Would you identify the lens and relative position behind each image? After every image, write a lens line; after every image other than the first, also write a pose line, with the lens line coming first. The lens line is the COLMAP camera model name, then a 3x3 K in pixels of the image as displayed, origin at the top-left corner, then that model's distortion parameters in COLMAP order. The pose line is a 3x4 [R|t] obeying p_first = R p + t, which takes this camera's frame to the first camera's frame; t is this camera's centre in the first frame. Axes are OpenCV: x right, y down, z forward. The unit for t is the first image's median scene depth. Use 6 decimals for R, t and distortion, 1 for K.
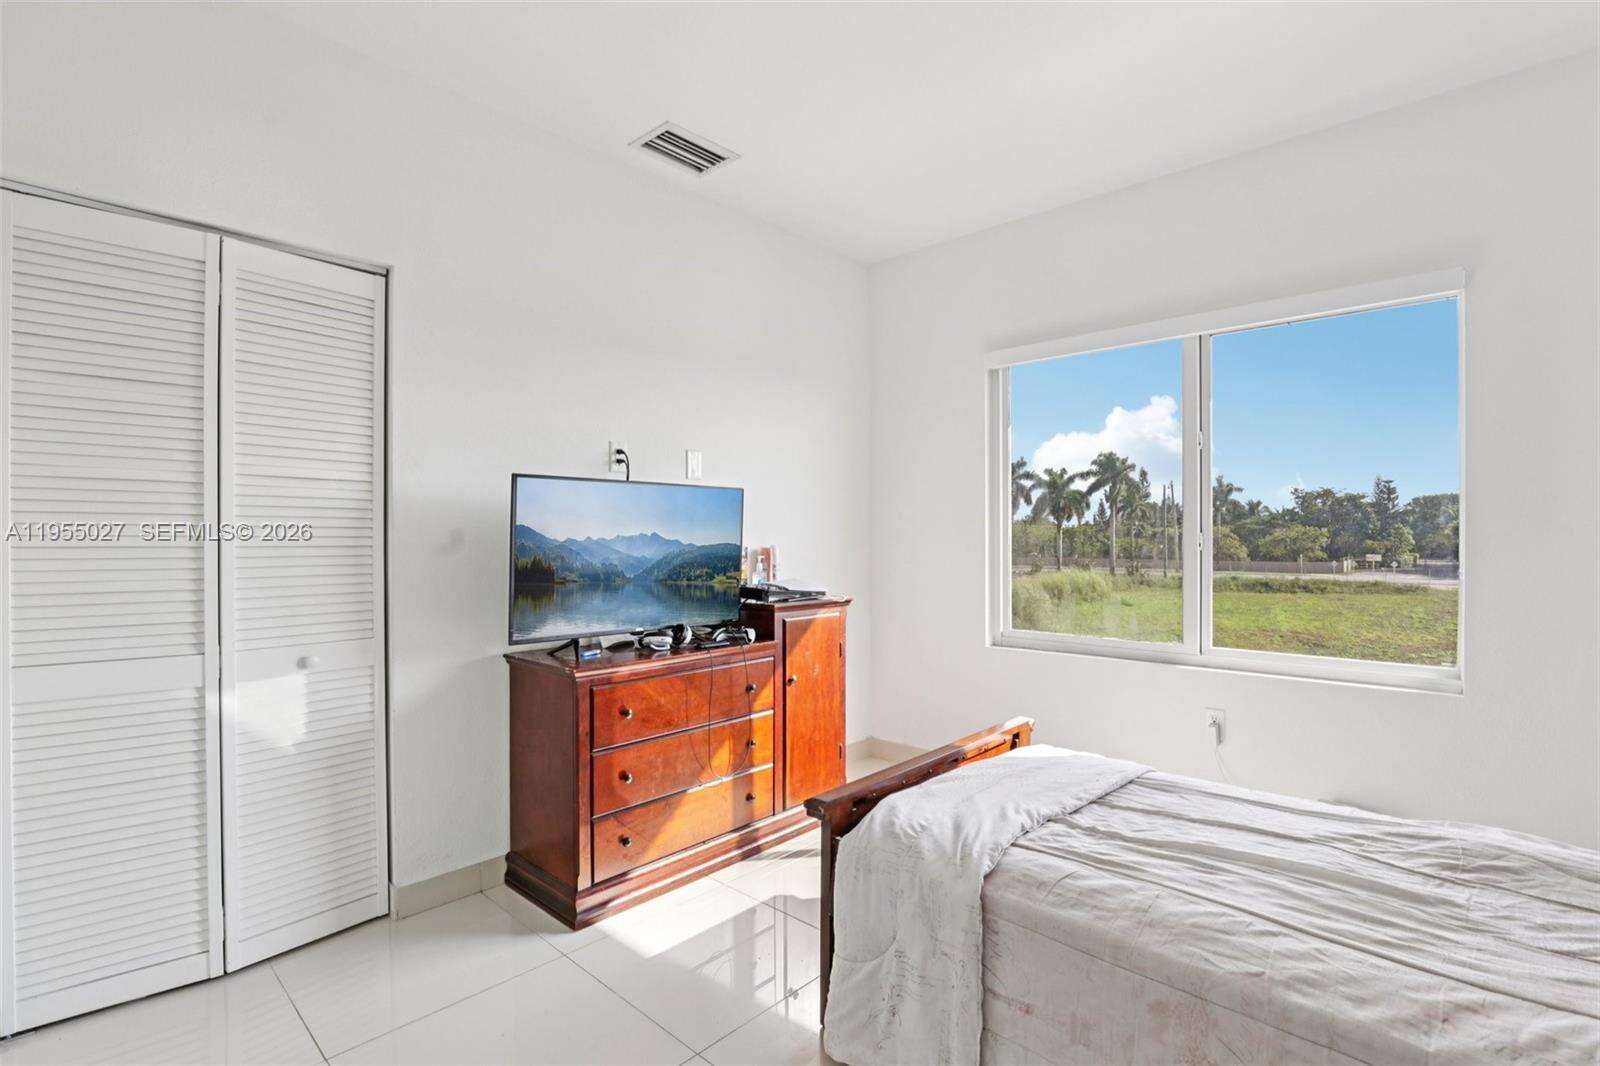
lens RADIAL K [[743.9, 0, 806.3], [0, 743.9, 542.4], [0, 0, 1]] dist [-0.039581, 0.008624]
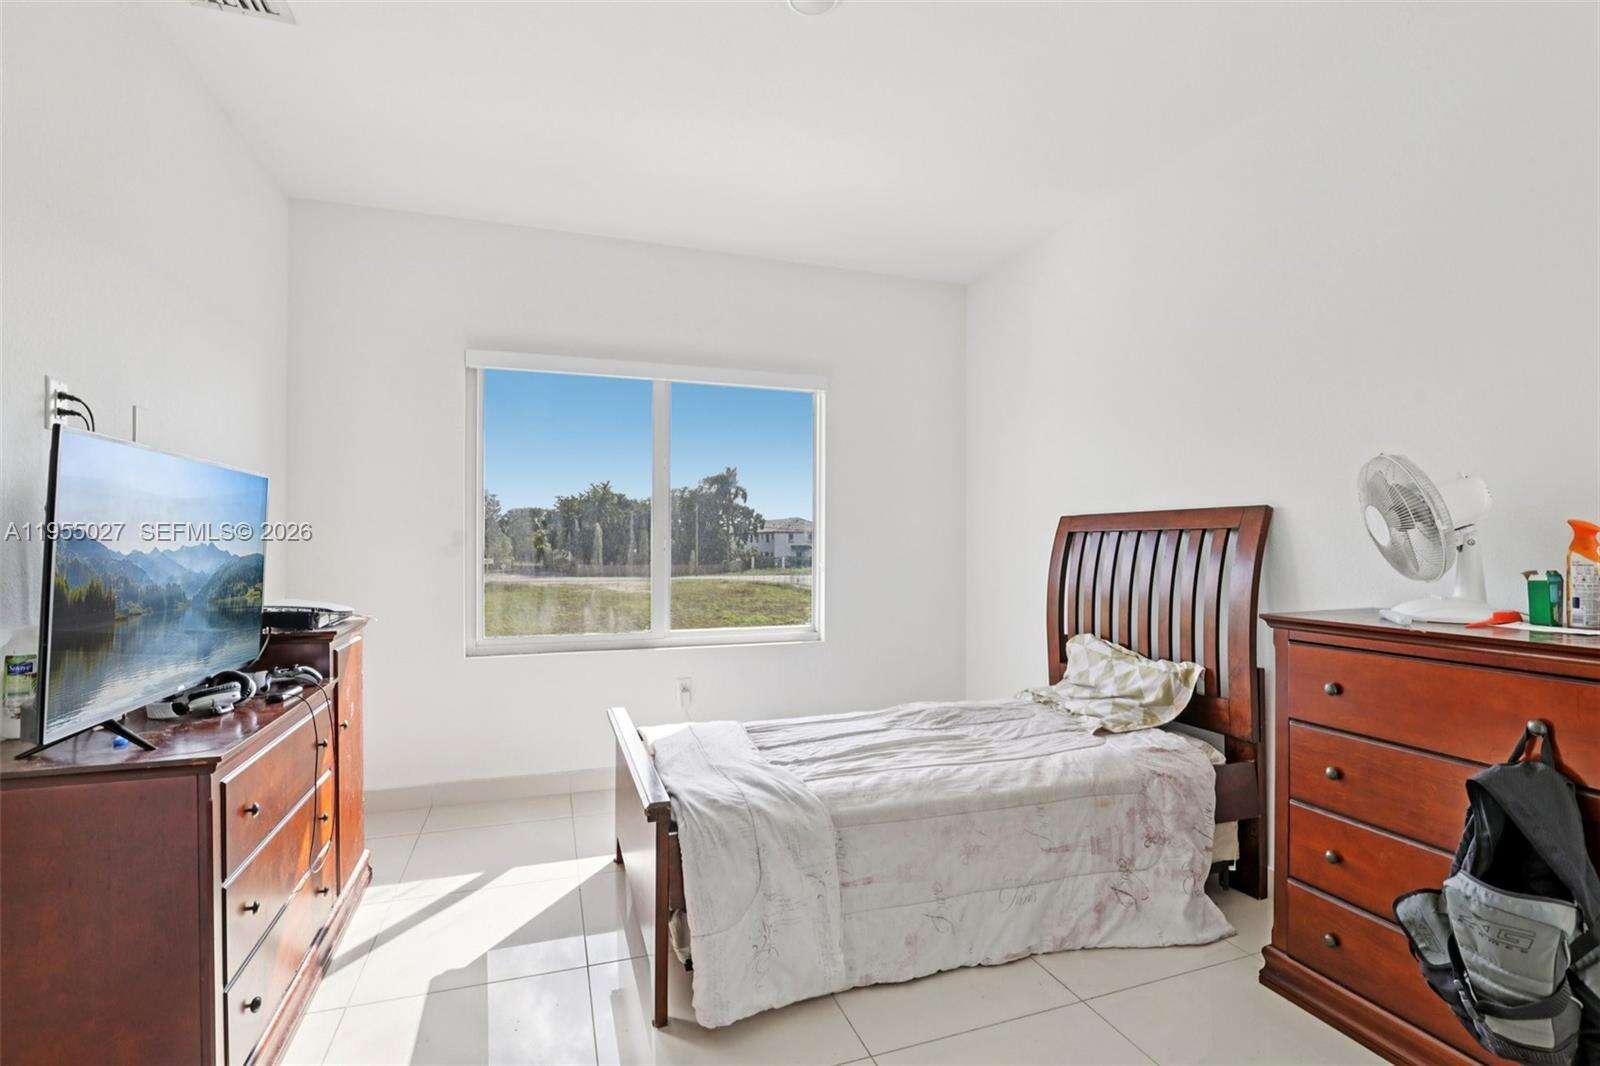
lens RADIAL K [[743.9, 0, 806.3], [0, 743.9, 542.4], [0, 0, 1]] dist [-0.039581, 0.008624]
pose [[0.461523, 0.001551, 0.887127, -0.688251], [0.005810, 0.999972, -0.004771, -0.001157], [-0.887109, 0.007356, 0.461501, 0.309536]]
